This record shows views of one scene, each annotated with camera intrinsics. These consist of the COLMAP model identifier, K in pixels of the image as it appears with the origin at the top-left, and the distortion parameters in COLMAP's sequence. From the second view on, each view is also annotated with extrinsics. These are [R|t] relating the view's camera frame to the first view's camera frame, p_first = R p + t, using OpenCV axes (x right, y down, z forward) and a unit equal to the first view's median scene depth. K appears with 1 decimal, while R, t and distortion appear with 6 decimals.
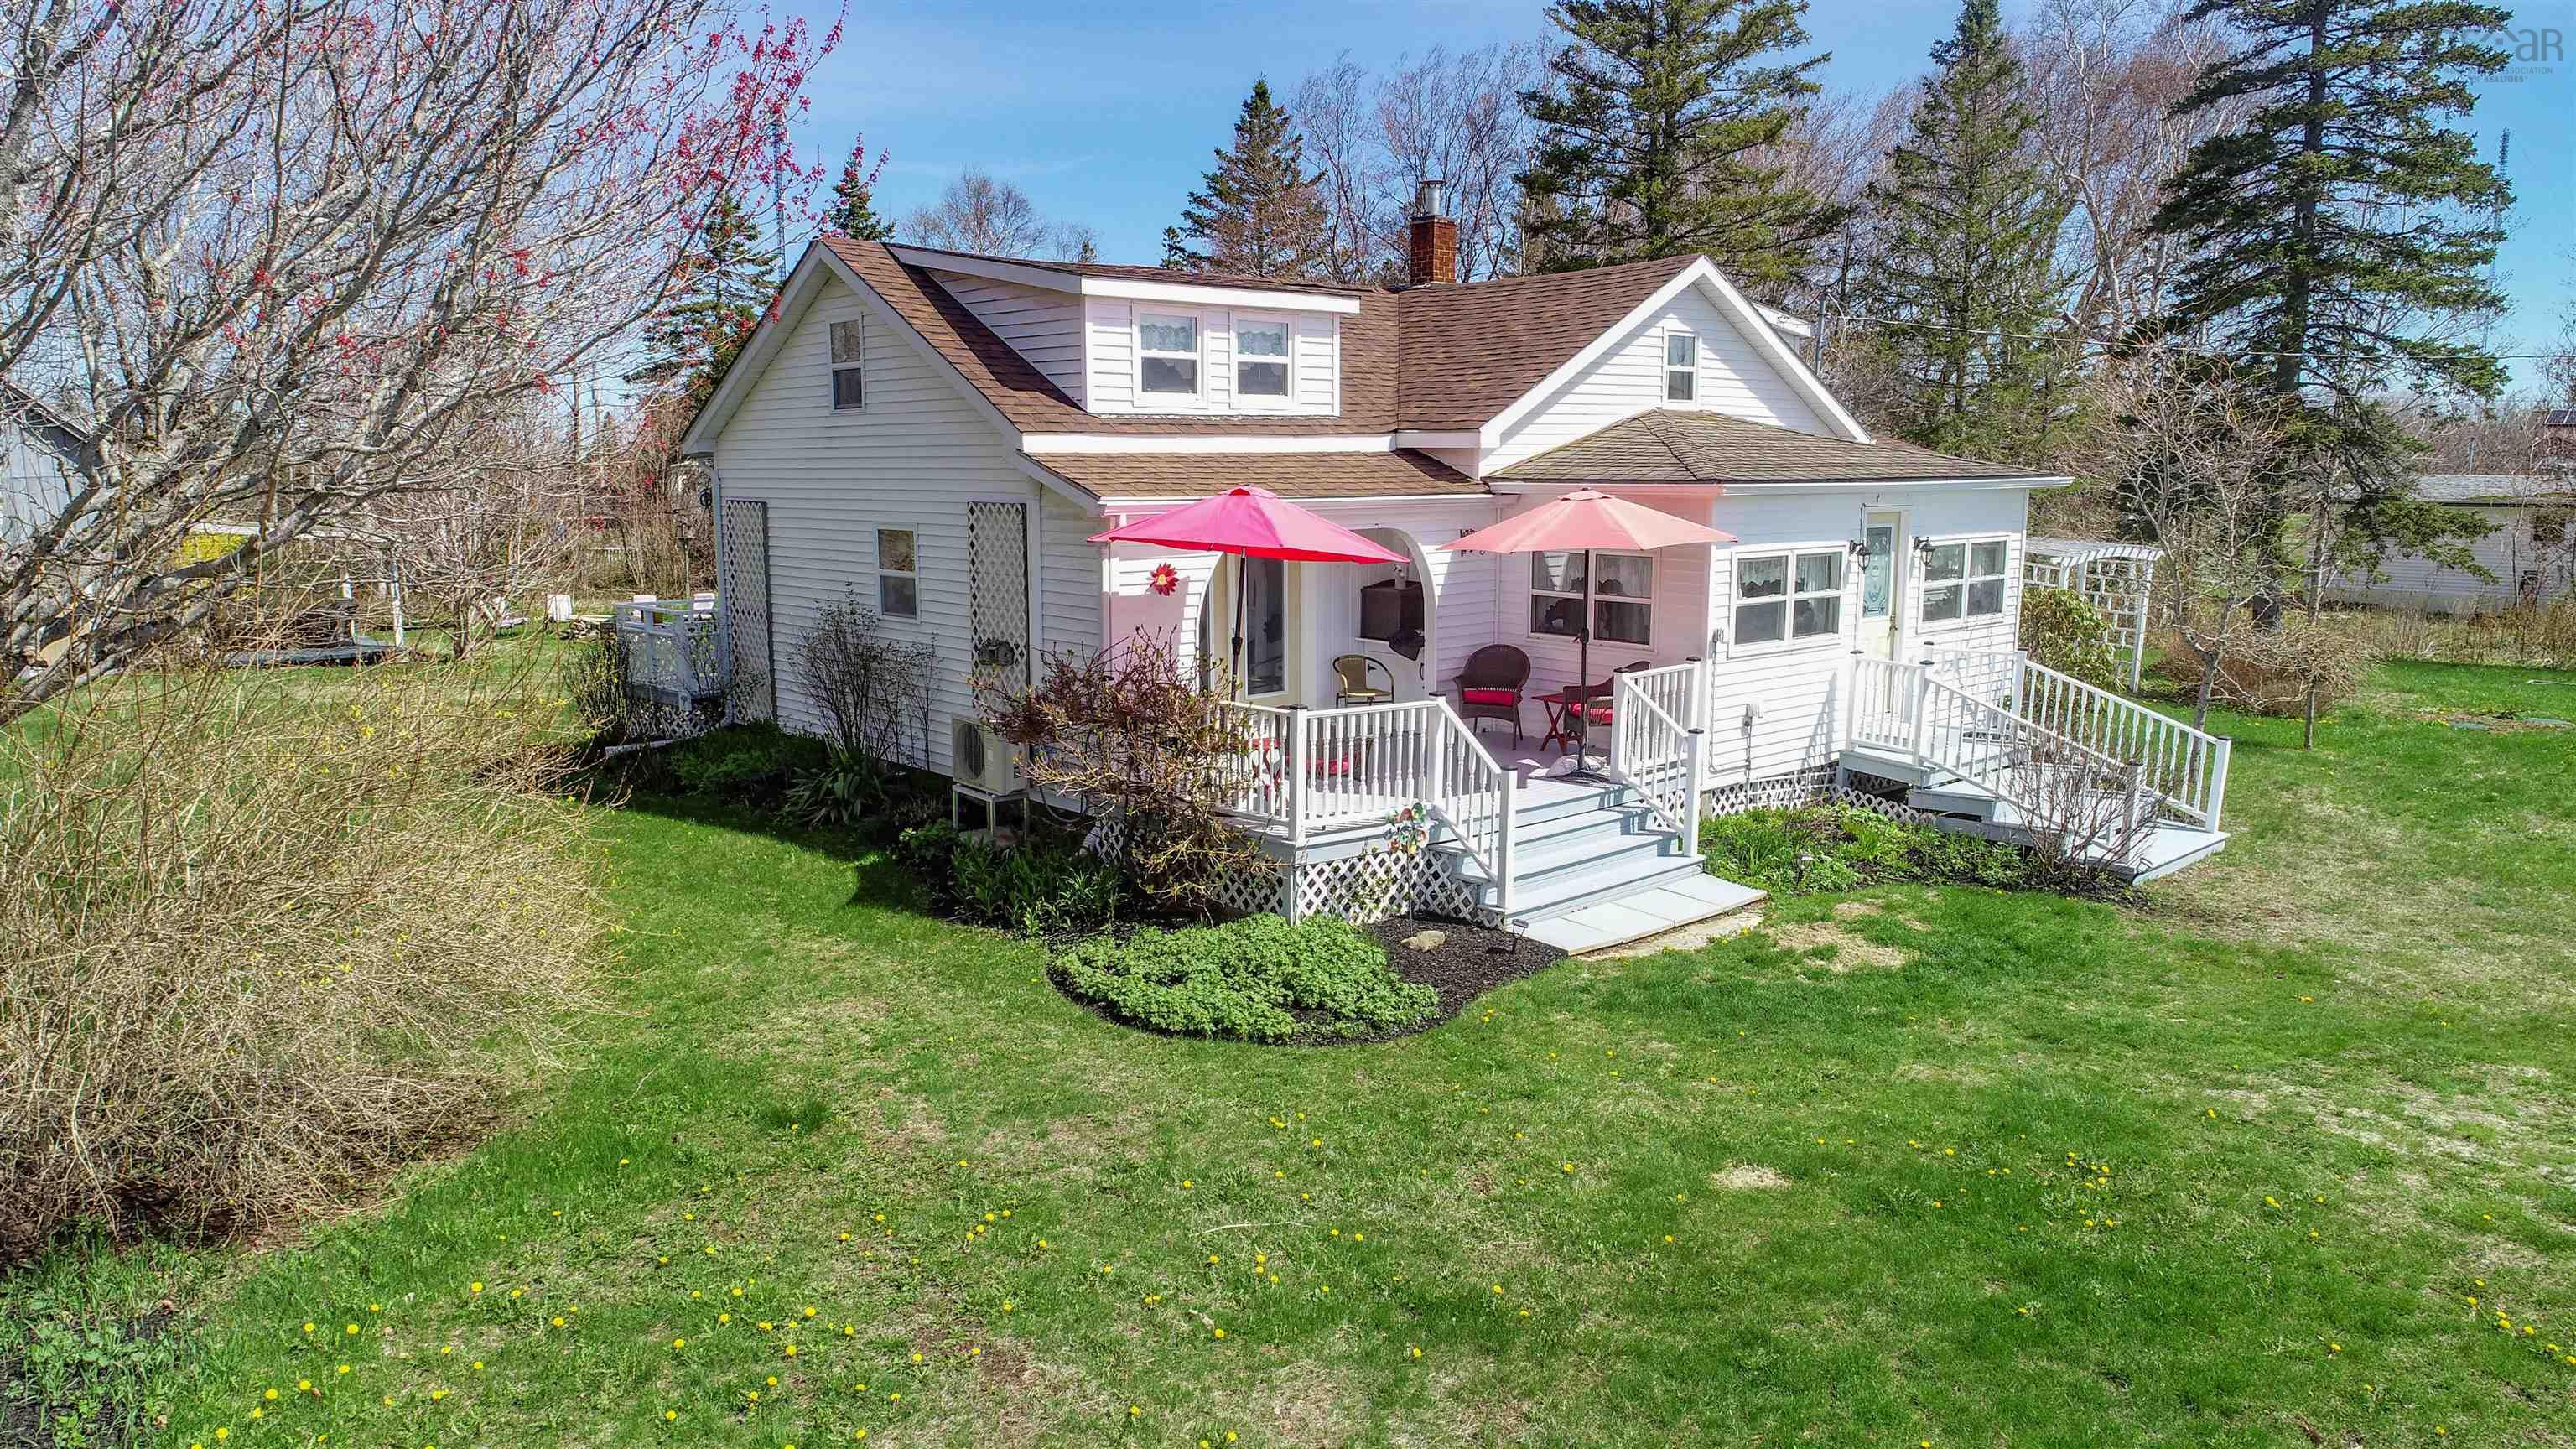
lens RADIAL K [[1726.8, 0, 1288.0], [0, 1726.8, 724.5], [0, 0, 1]] dist [0.000860, -0.002115]
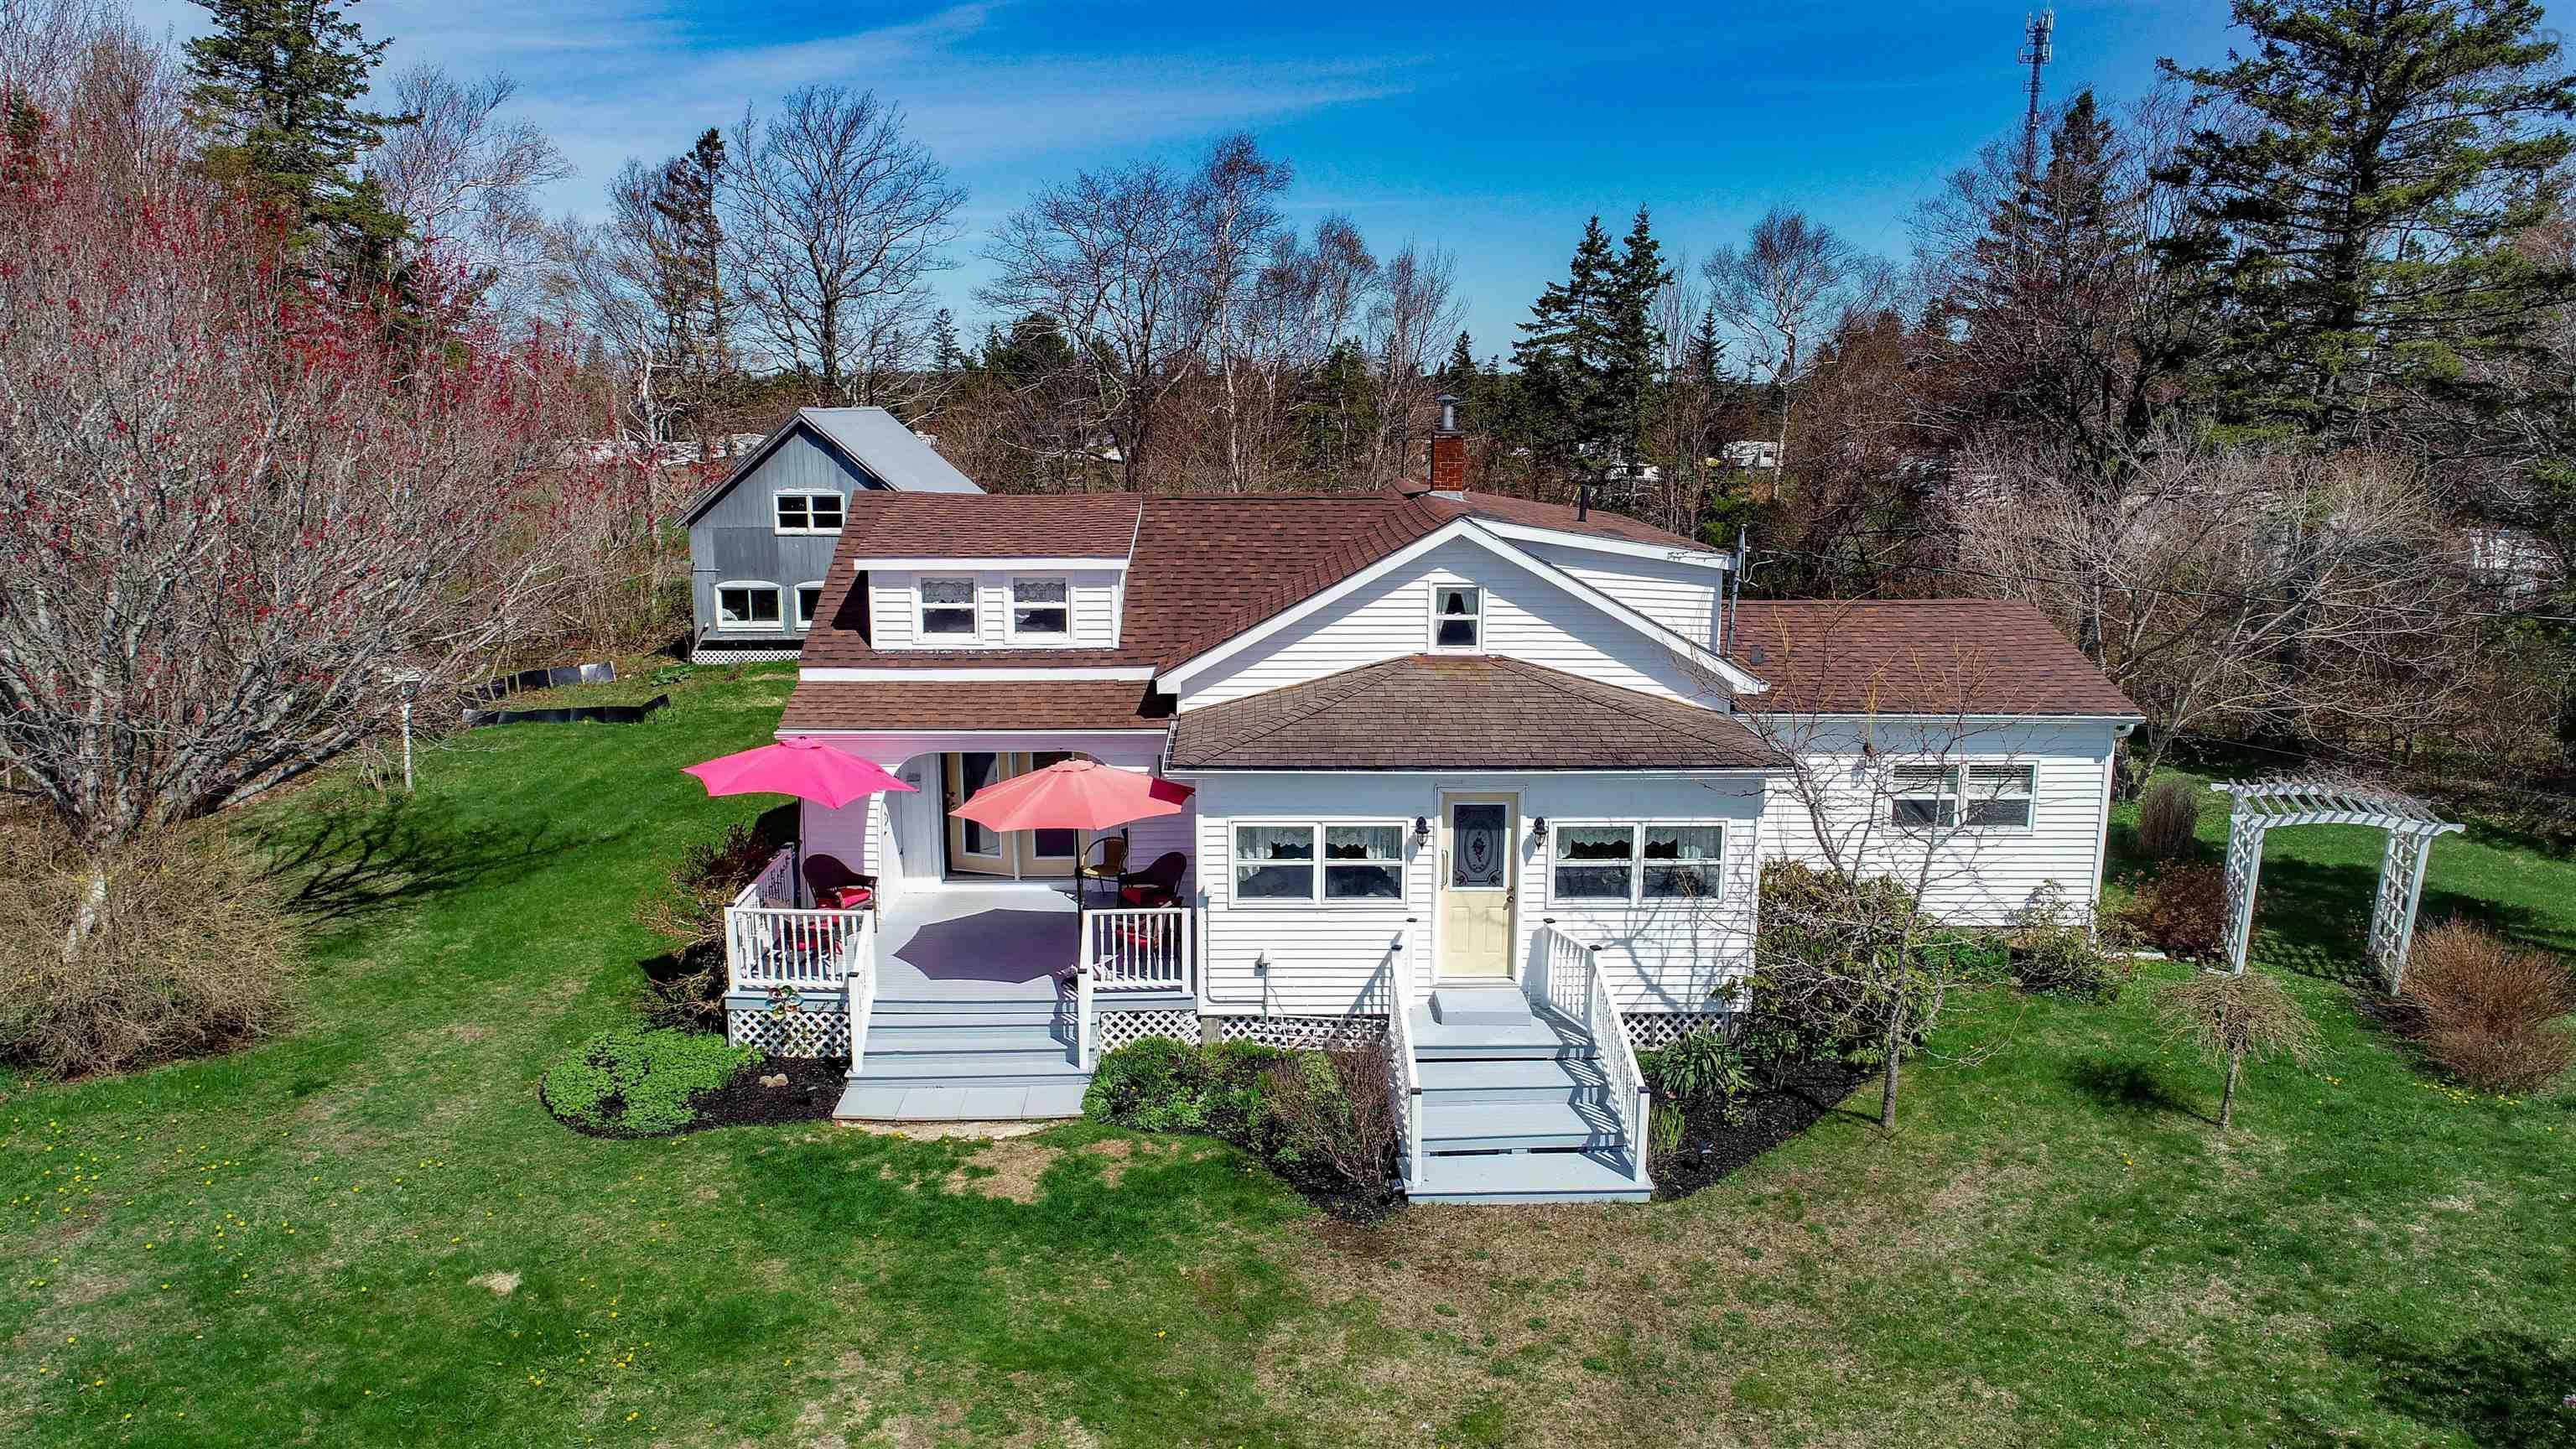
lens RADIAL K [[1726.8, 0, 1288.0], [0, 1726.8, 724.5], [0, 0, 1]] dist [0.000860, -0.002115]
pose [[0.760800, 0.131667, -0.635490, 0.995991], [-0.104328, 0.991281, 0.080483, -0.256138], [0.640546, 0.005068, 0.767903, 0.130724]]
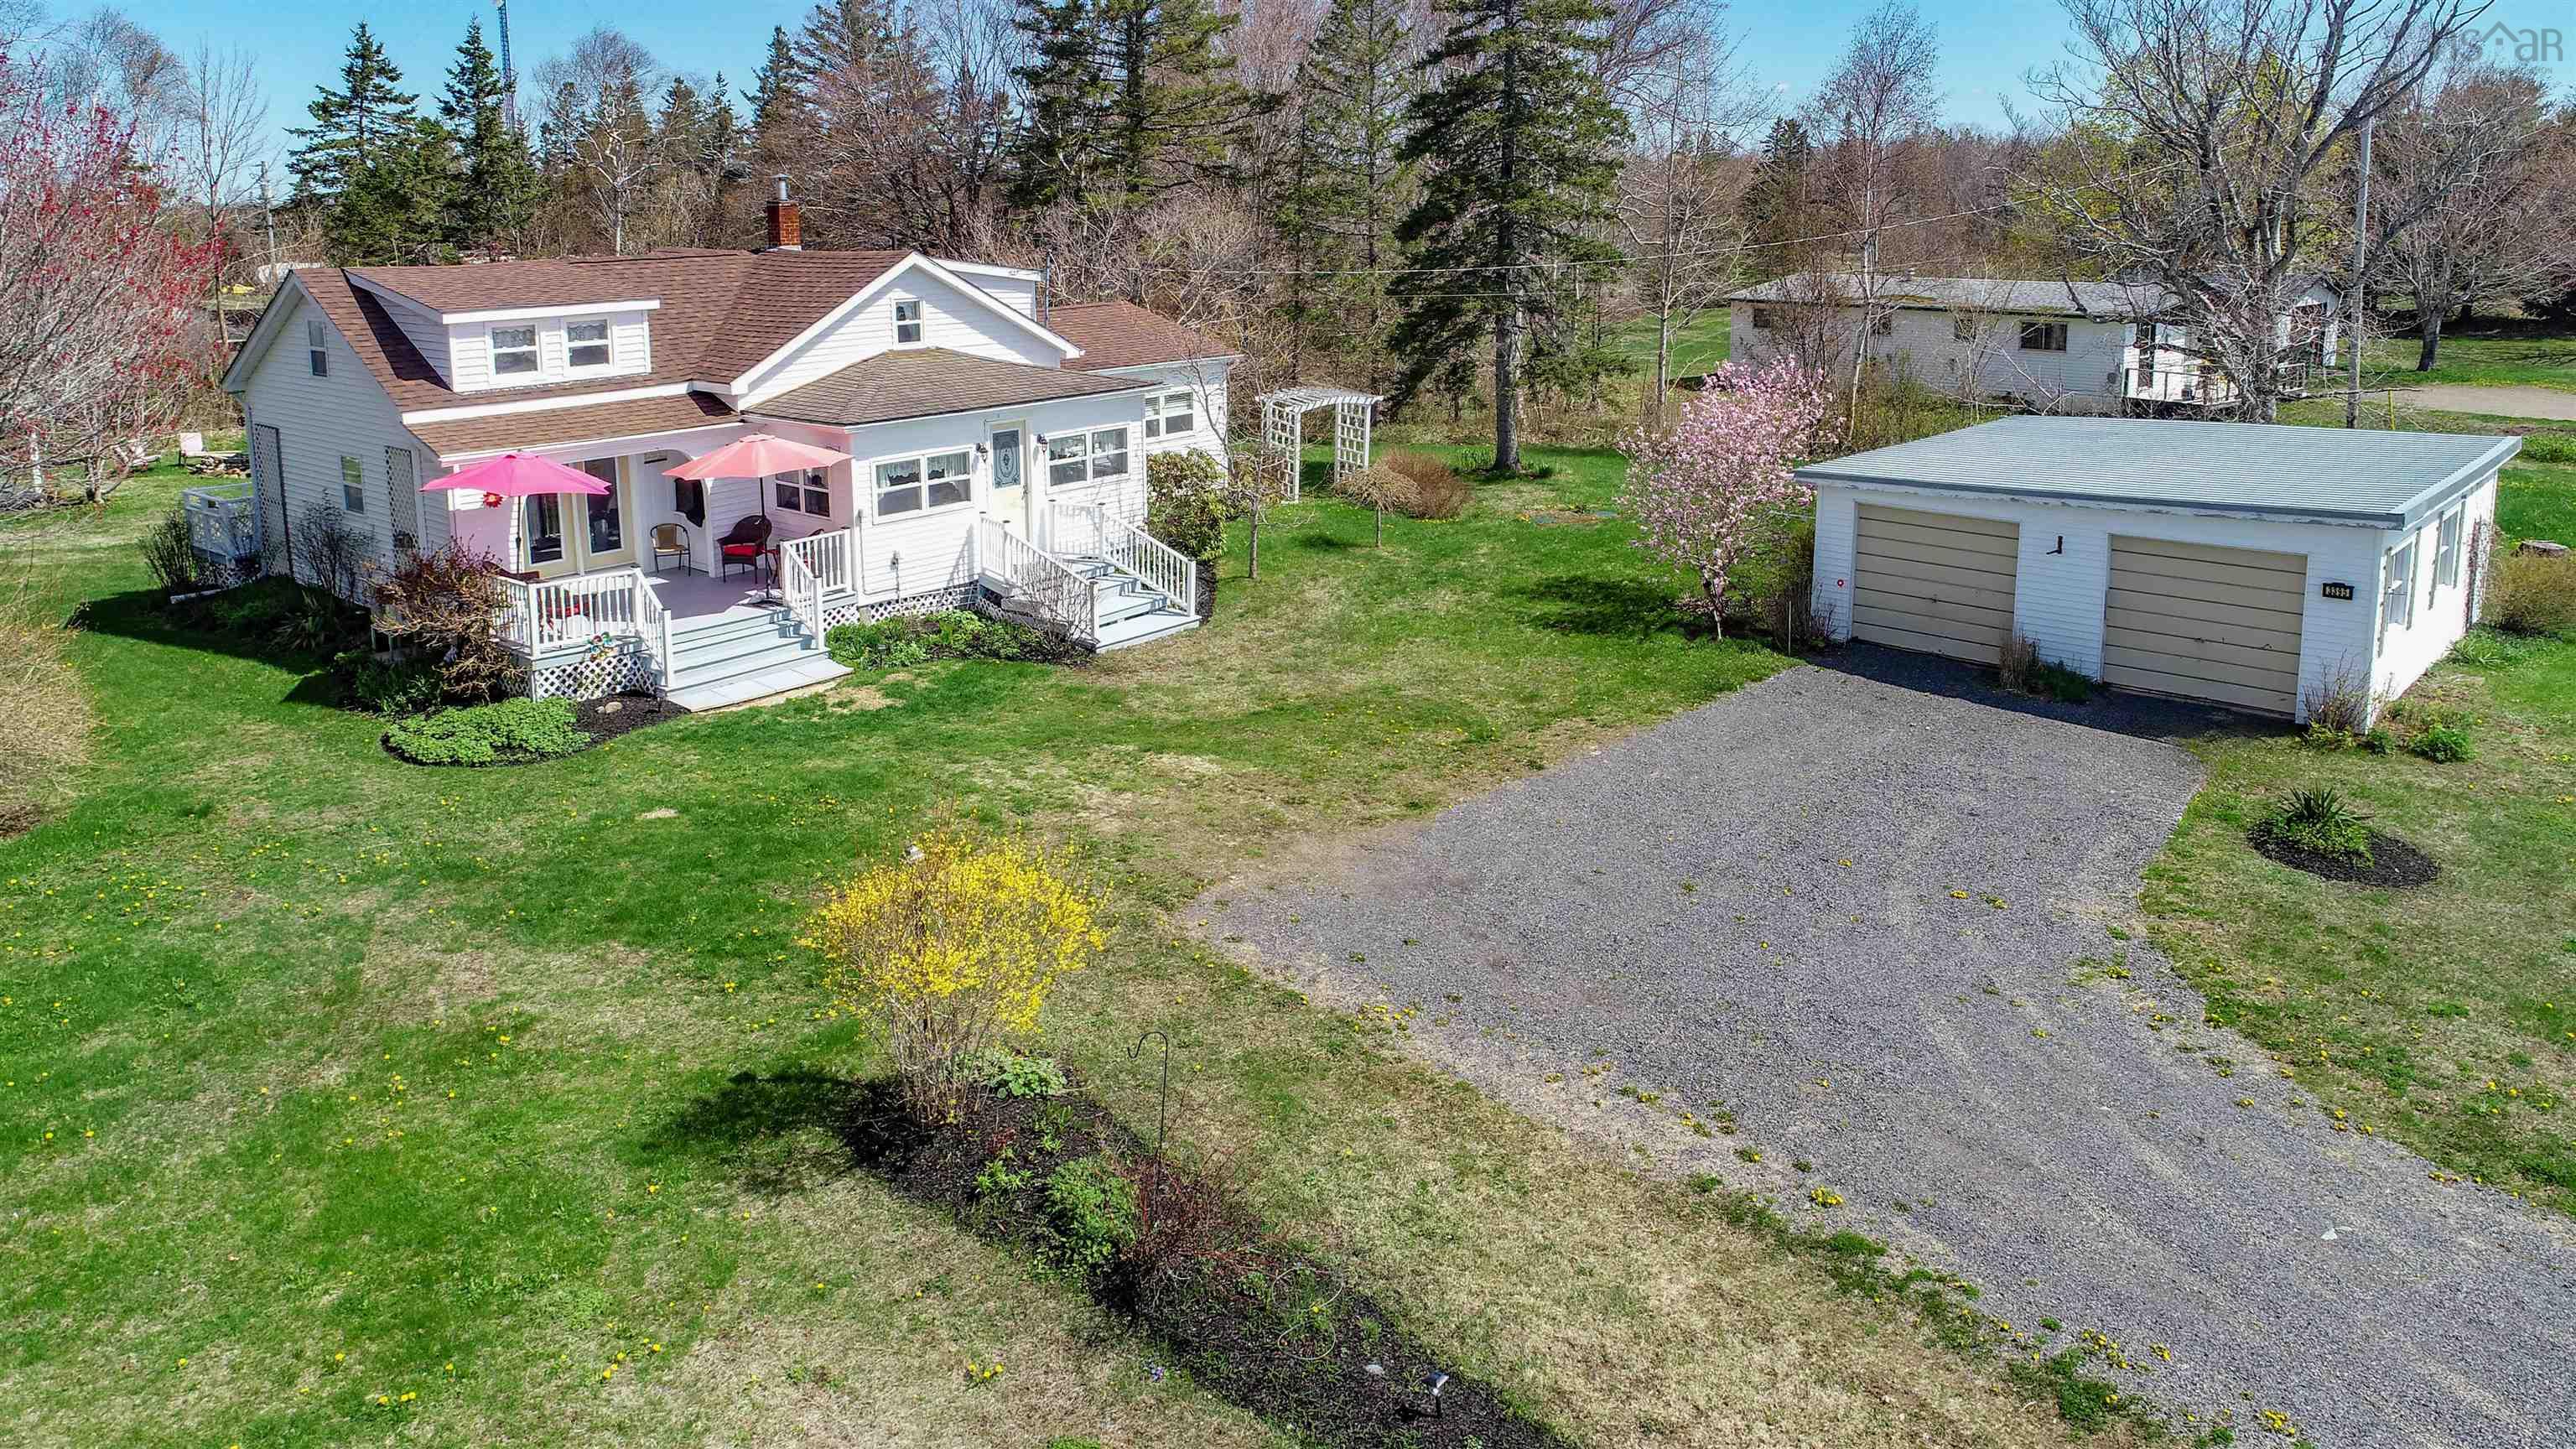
lens RADIAL K [[1785.0, 0, 1297.8], [0, 1785.0, 454.2], [0, 0, 1]] dist [-0.001281, -0.001446]
pose [[0.992203, -0.031824, 0.120497, 0.448162], [0.032588, 0.999459, -0.004368, -0.084469], [-0.120293, 0.008261, 0.992704, -0.734103]]
